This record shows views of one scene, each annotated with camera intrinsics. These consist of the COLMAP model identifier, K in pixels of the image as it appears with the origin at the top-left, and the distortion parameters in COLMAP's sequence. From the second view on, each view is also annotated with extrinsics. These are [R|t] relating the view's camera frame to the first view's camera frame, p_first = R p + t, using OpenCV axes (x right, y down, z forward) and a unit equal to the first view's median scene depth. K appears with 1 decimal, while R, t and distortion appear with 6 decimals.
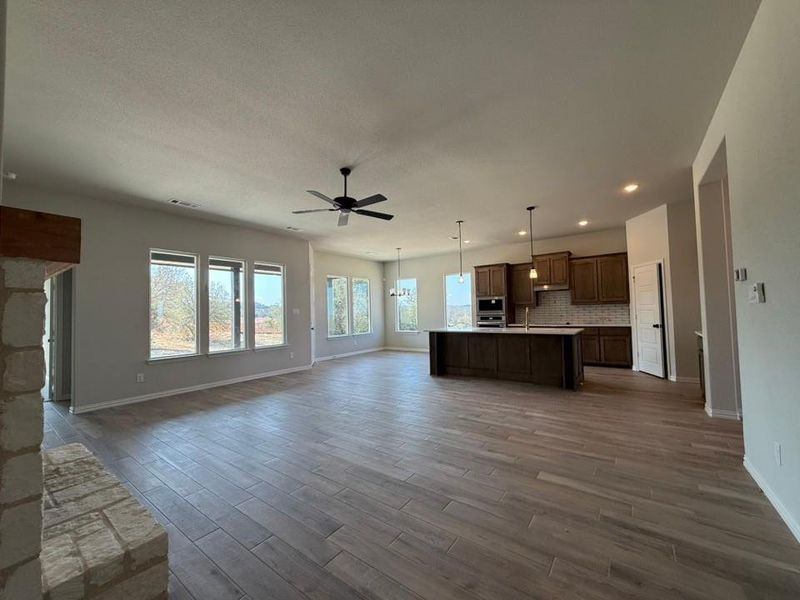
lens RADIAL K [[319.1, 0, 397.7], [0, 319.1, 300.0], [0, 0, 1]] dist [0.009440, 0.000059]
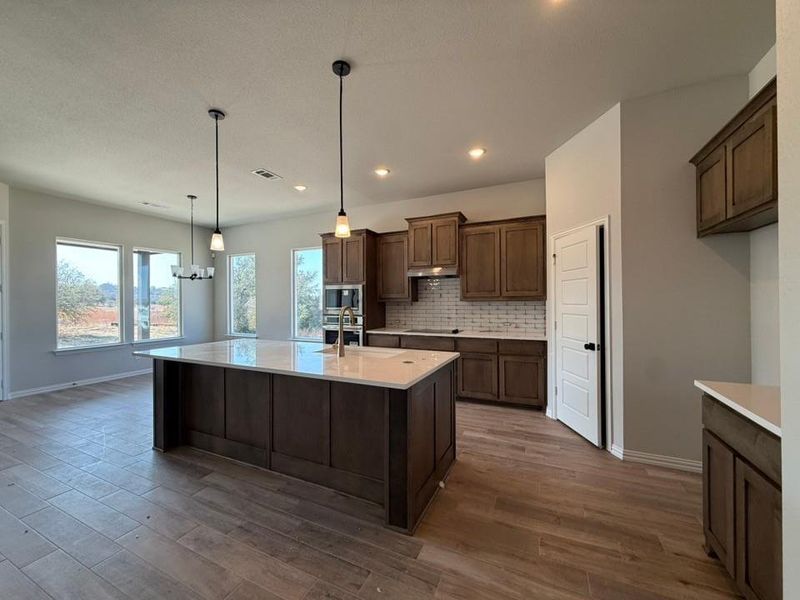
lens RADIAL K [[319.1, 0, 397.6], [0, 319.1, 298.3], [0, 0, 1]] dist [0.009440, 0.000059]
pose [[0.980608, 0.022091, 0.194728, 0.332792], [-0.026758, 0.999414, 0.021367, 0.000321], [-0.194142, -0.026163, 0.980624, 0.465395]]
